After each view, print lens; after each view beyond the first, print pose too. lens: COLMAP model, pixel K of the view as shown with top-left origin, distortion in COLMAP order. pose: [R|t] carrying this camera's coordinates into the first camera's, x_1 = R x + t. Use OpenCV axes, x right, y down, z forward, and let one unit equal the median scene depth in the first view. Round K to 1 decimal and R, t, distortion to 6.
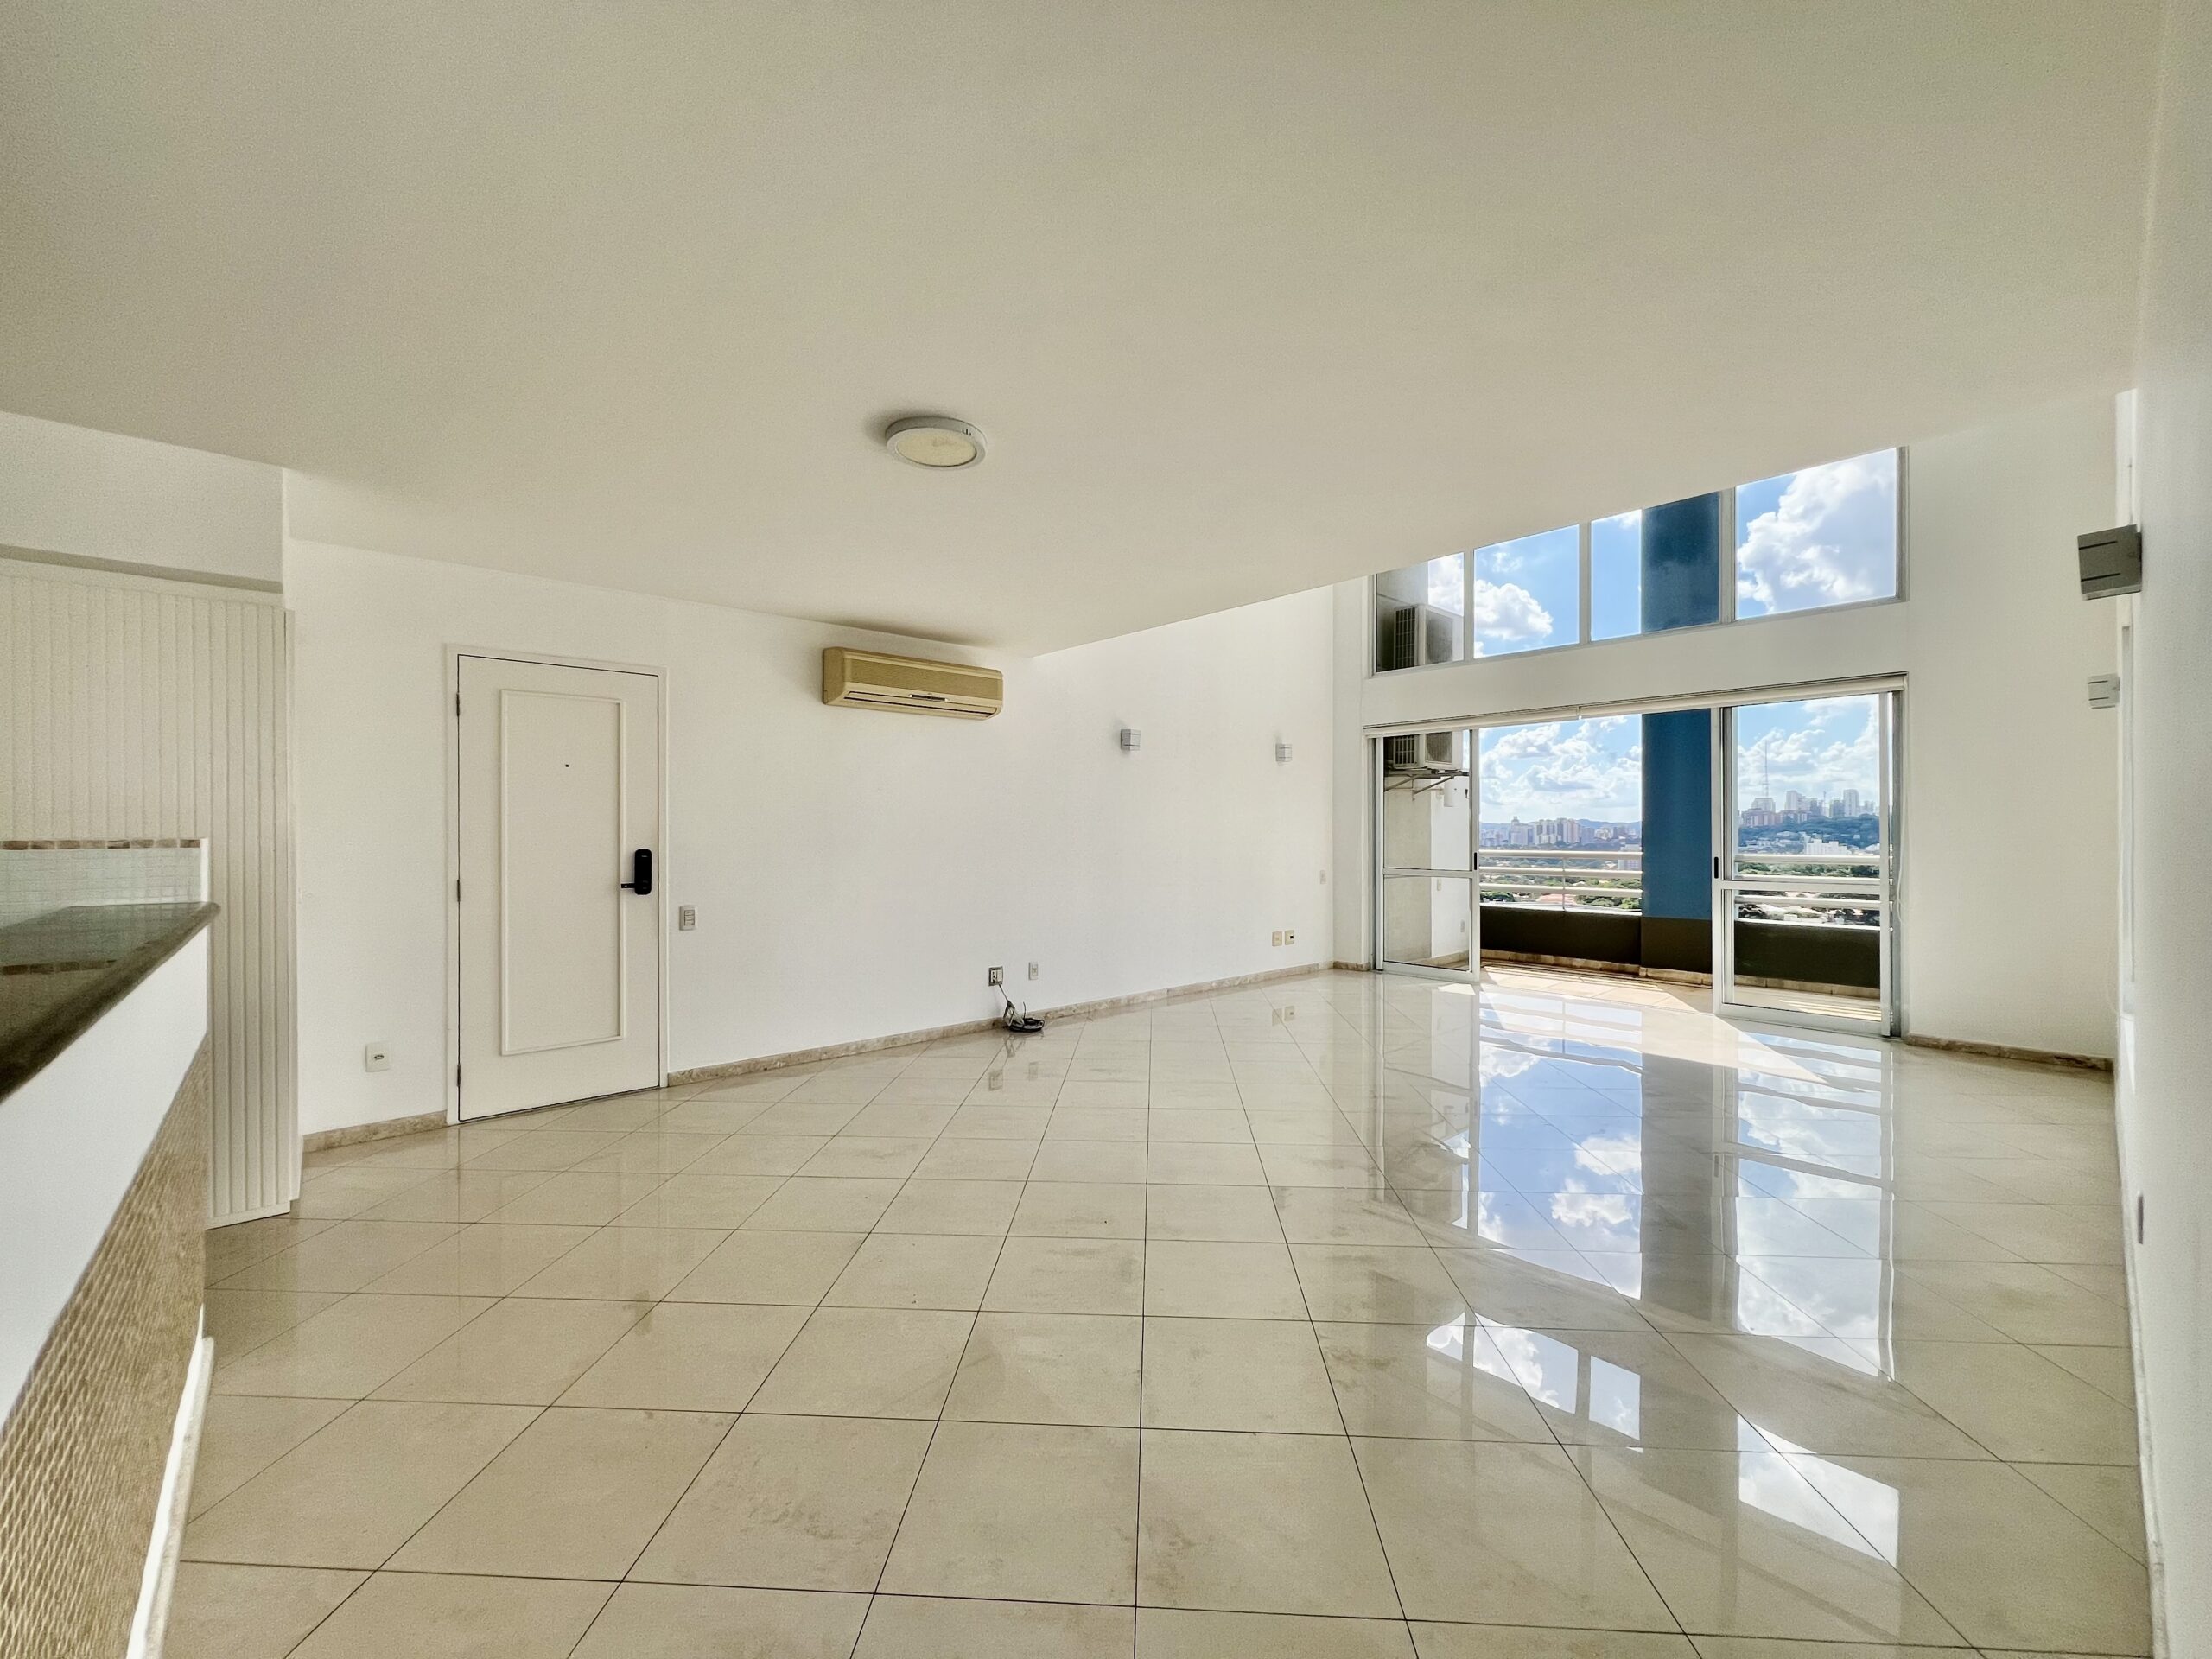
lens RADIAL K [[885.3, 0, 1107.1], [0, 885.3, 827.0], [0, 0, 1]] dist [-0.002157, 0.000440]
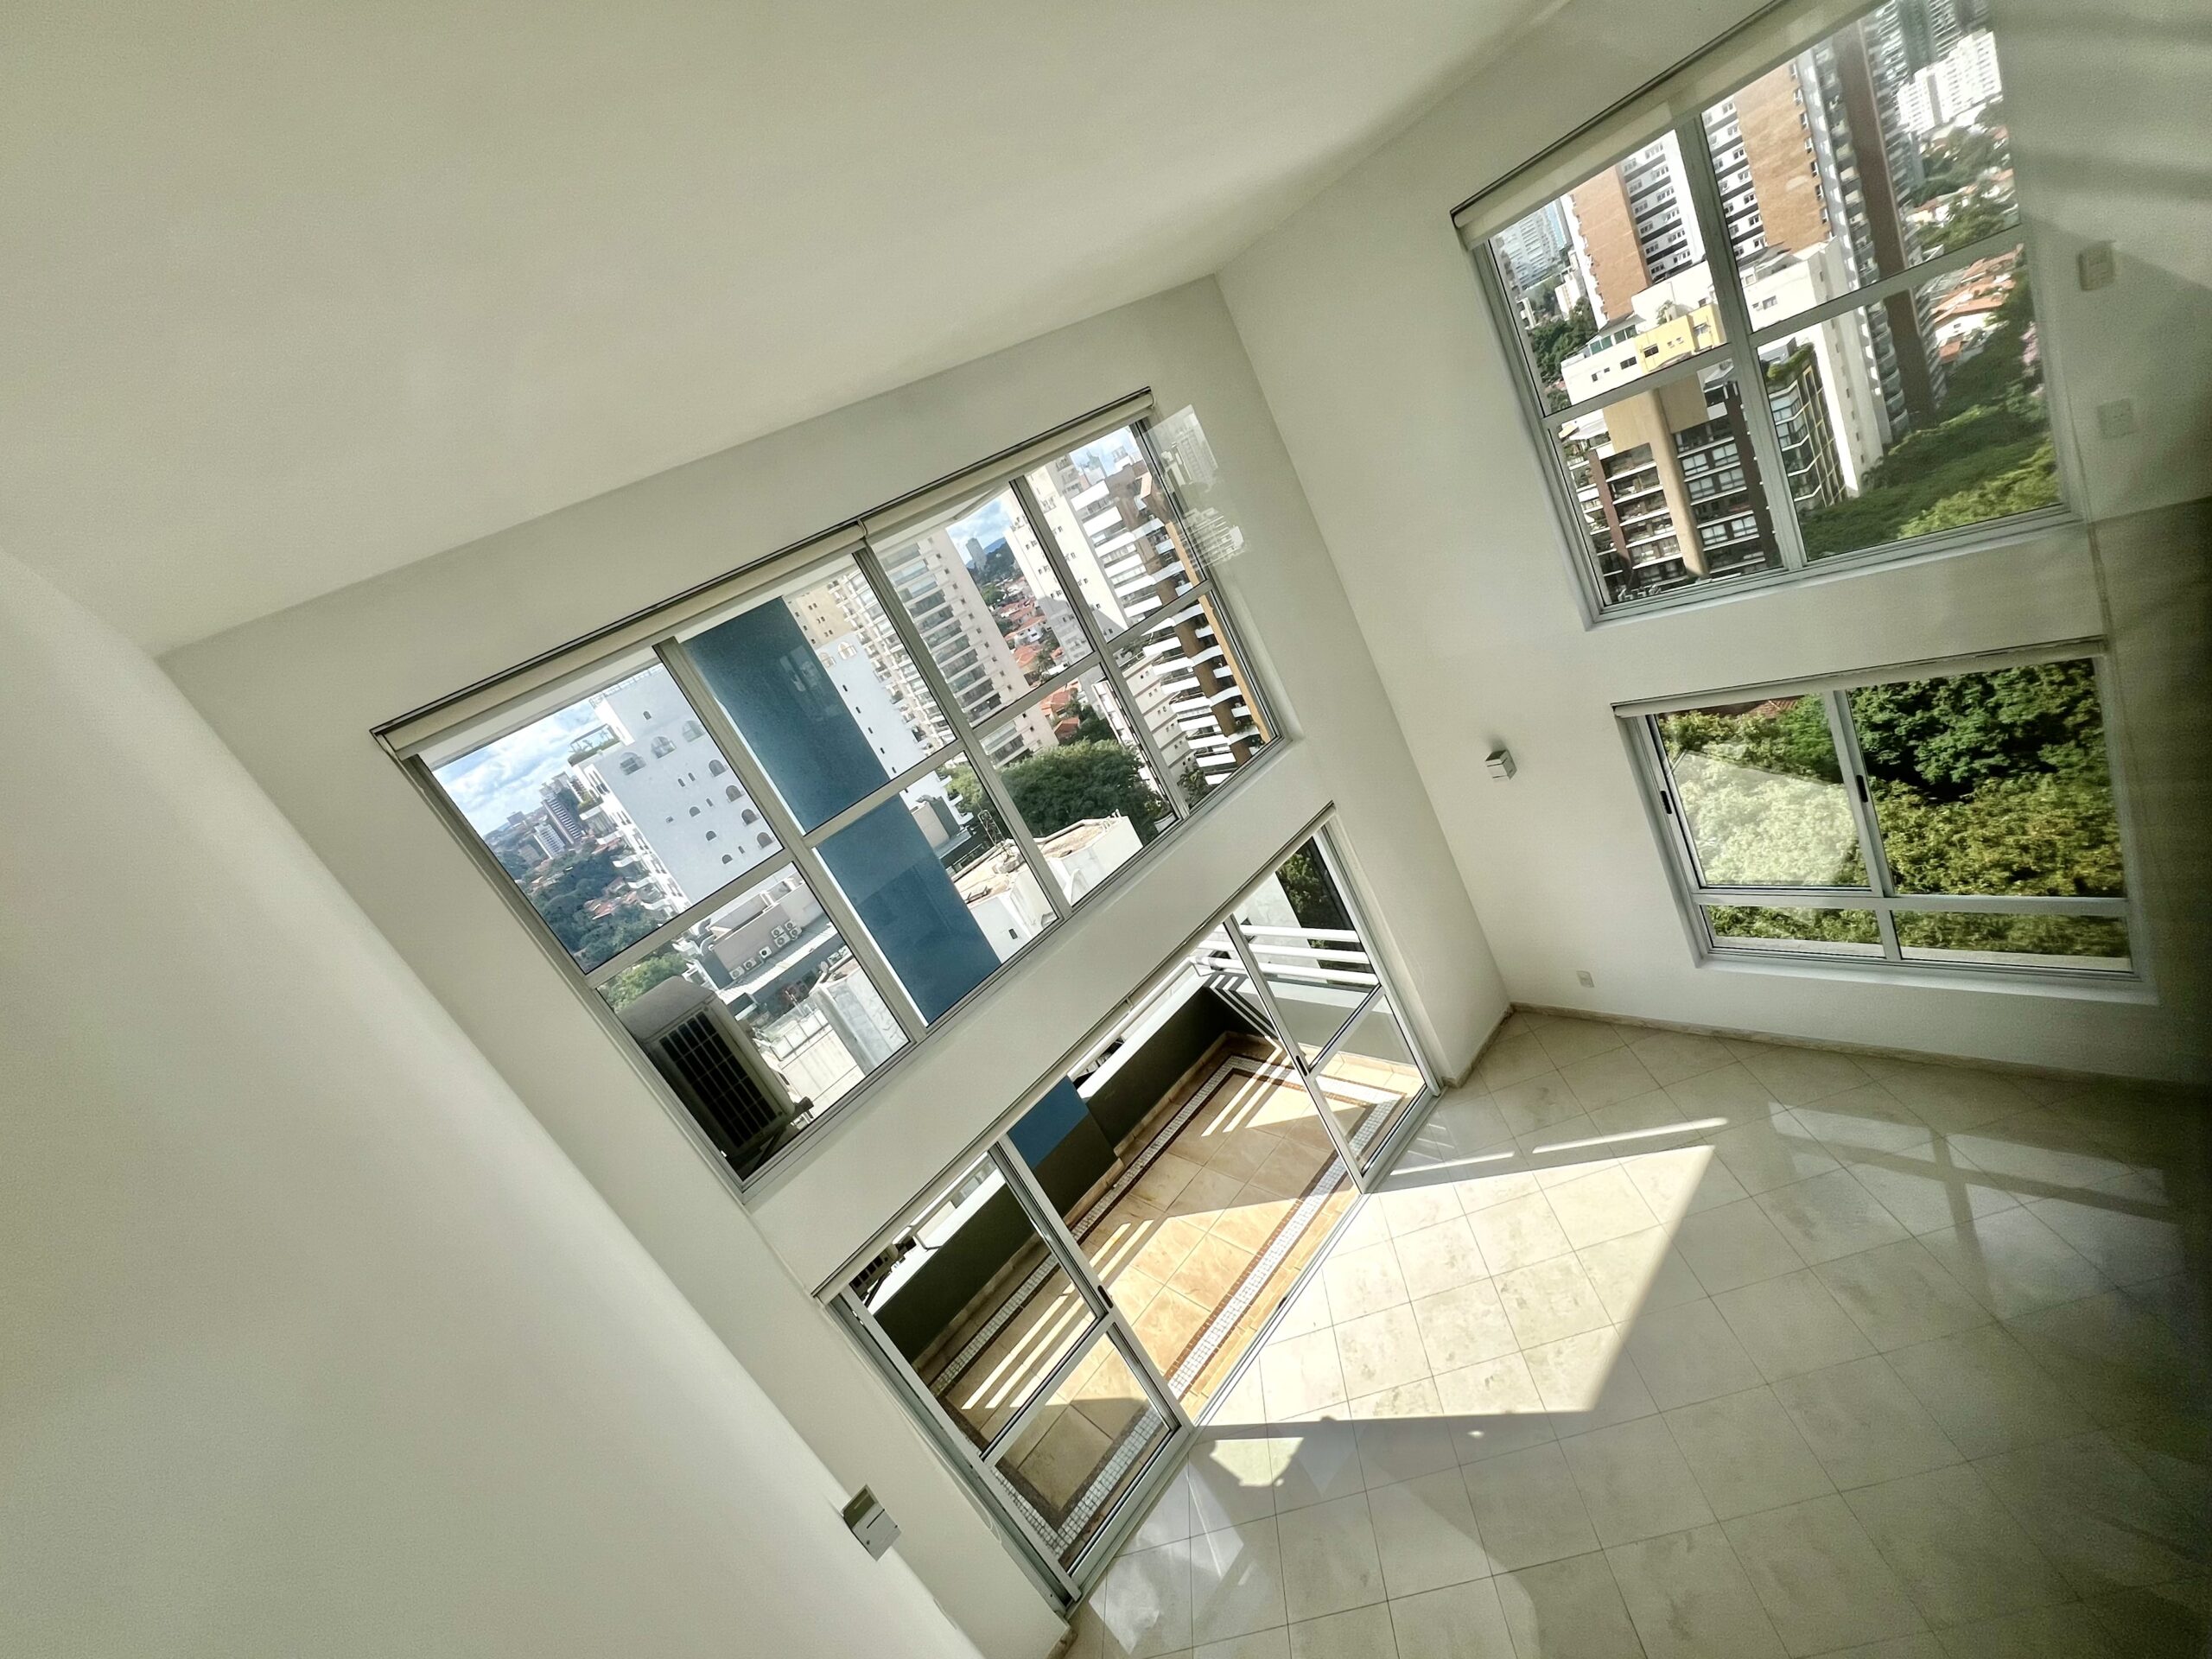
lens RADIAL K [[916.3, 0, 1107.7], [0, 916.3, 831.9], [0, 0, 1]] dist [-0.001940, -0.000051]
pose [[0.007755, -0.329620, 0.944082, -0.055508], [0.444650, 0.846774, 0.291993, -0.393797], [-0.895671, 0.417522, 0.153132, 0.761671]]
